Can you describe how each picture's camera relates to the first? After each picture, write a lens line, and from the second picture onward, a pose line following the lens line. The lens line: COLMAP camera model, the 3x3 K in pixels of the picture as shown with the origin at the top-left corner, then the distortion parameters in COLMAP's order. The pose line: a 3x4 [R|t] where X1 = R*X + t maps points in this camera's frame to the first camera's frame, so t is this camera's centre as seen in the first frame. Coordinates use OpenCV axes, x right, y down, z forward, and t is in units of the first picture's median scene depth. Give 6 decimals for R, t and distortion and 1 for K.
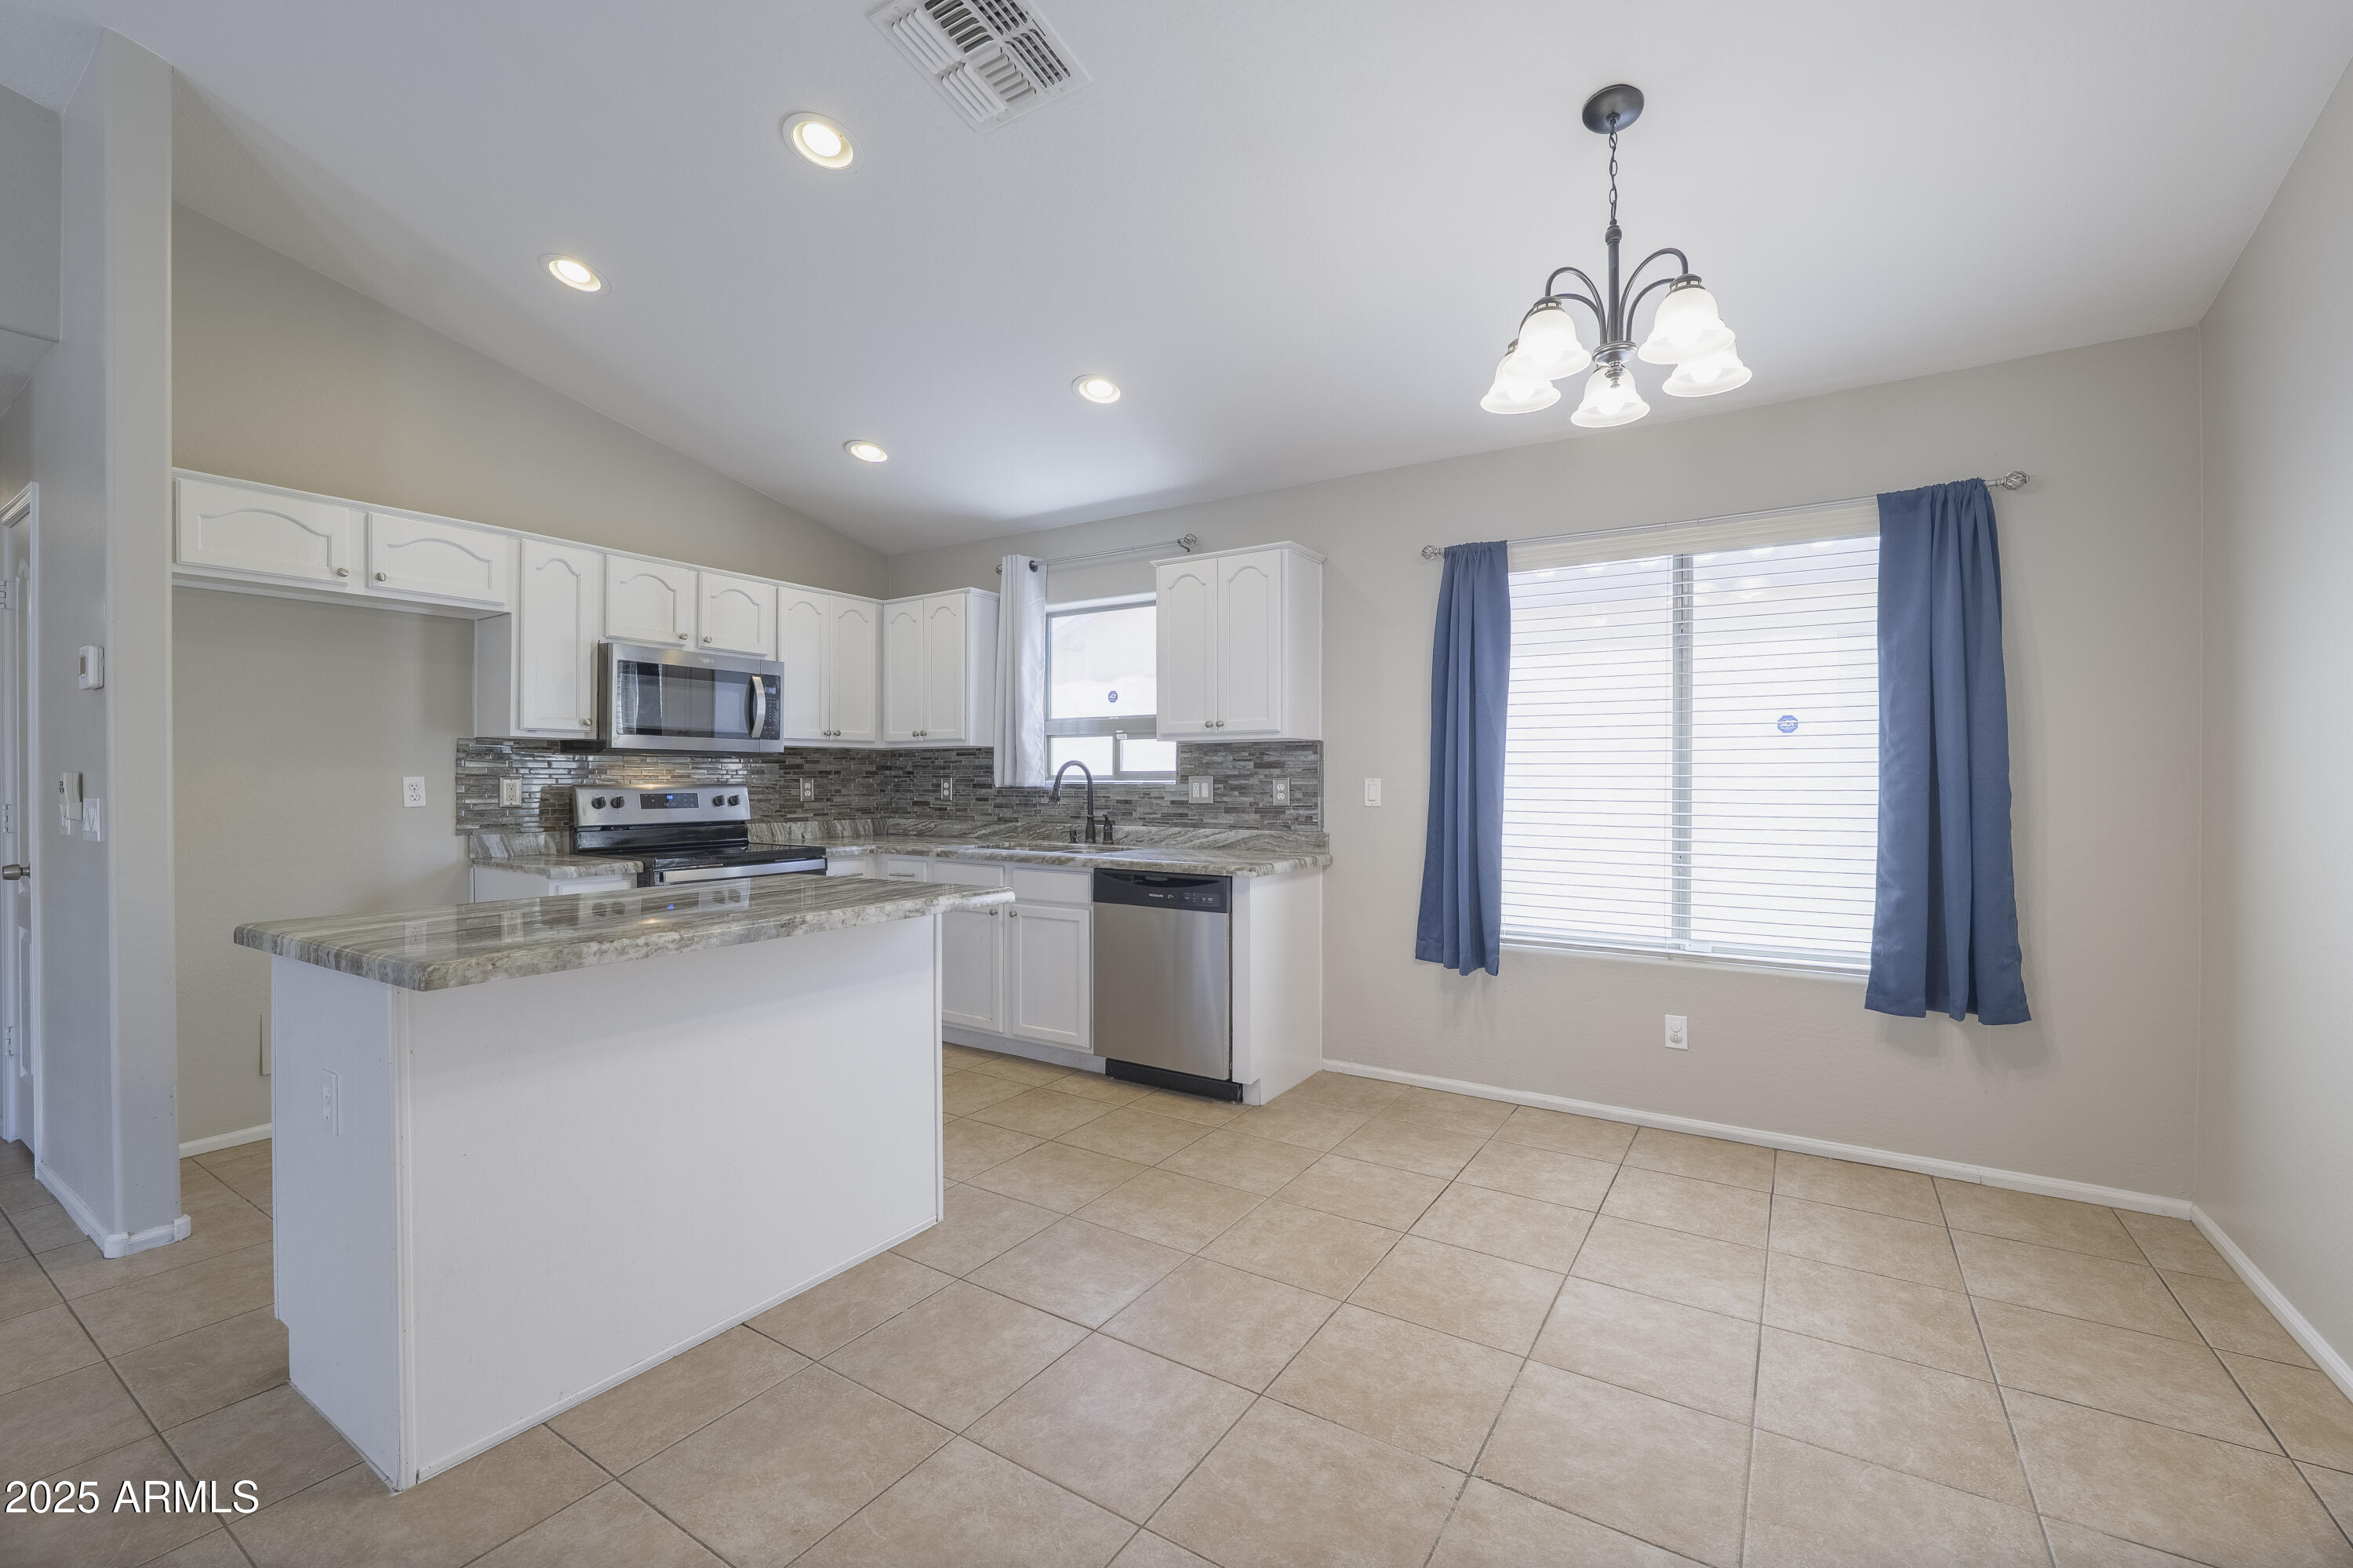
lens RADIAL K [[965.5, 0, 1174.0], [0, 965.5, 785.7], [0, 0, 1]] dist [-0.009963, 0.000202]
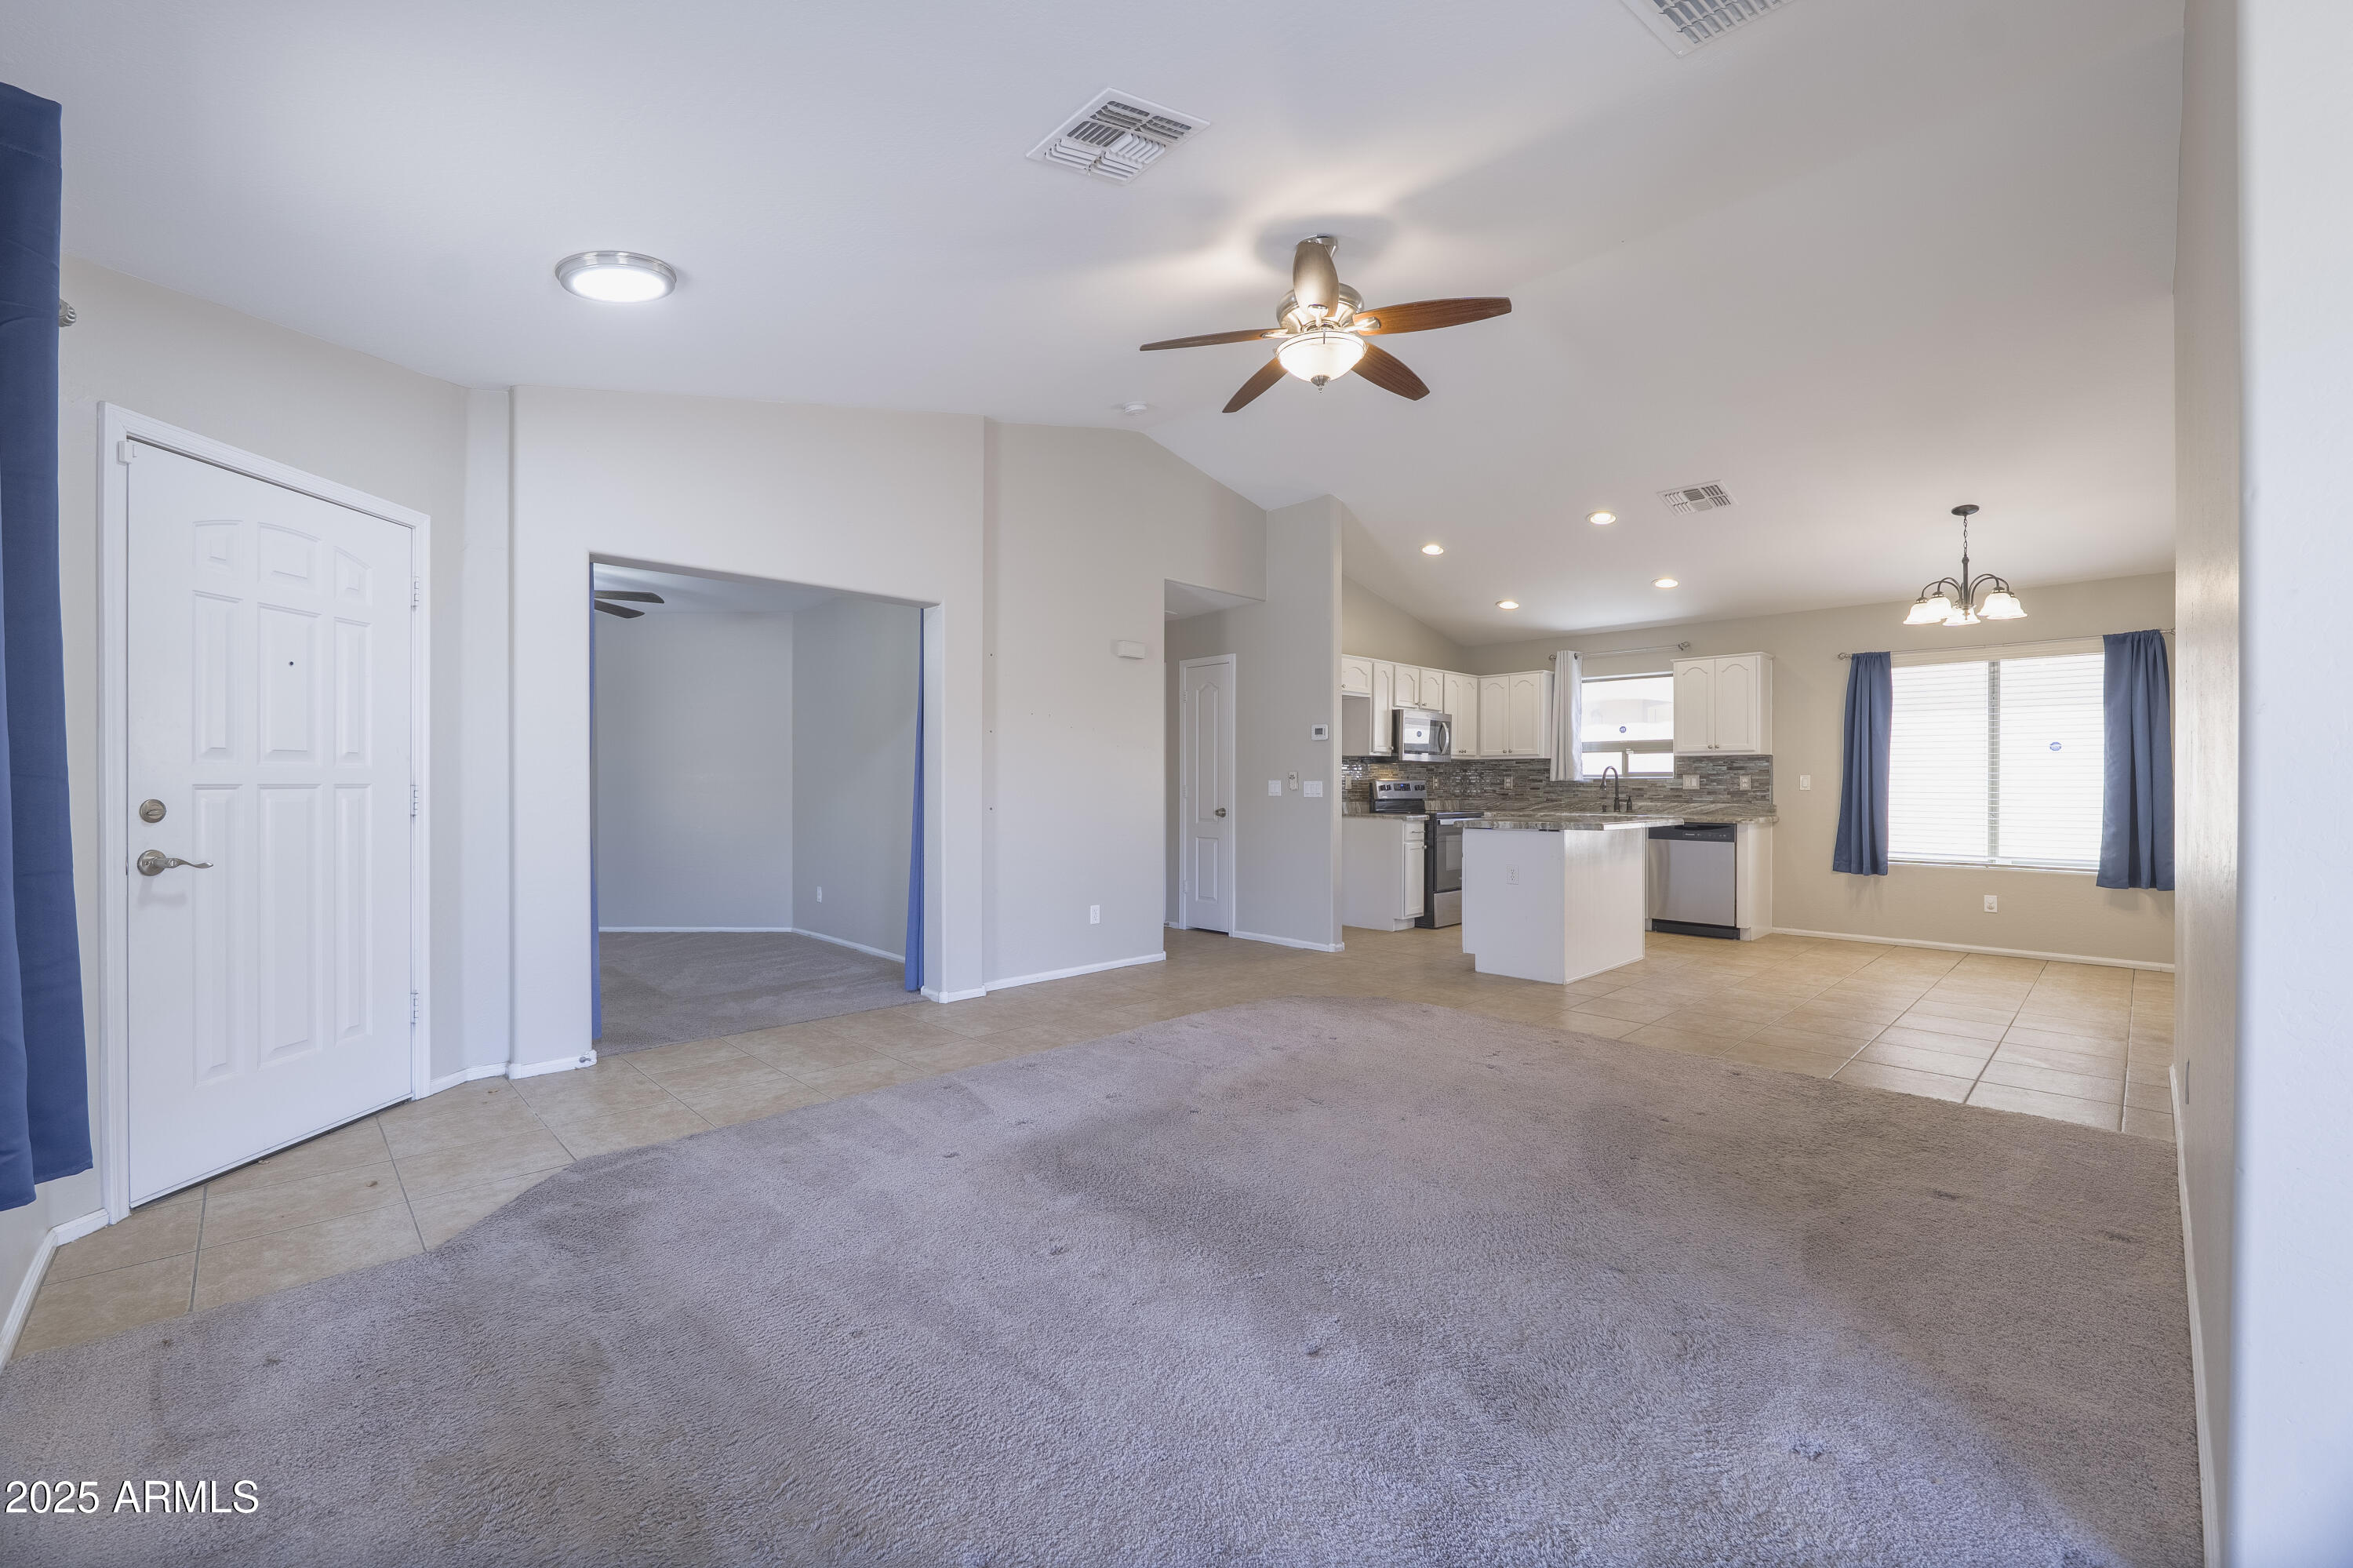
lens RADIAL K [[965.5, 0, 1184.5], [0, 965.5, 789.3], [0, 0, 1]] dist [-0.009963, 0.000202]
pose [[0.976377, 0.001964, -0.216066, -0.595209], [-0.002260, 0.999997, -0.001123, 0.026089], [0.216063, 0.001585, 0.976378, -1.137936]]
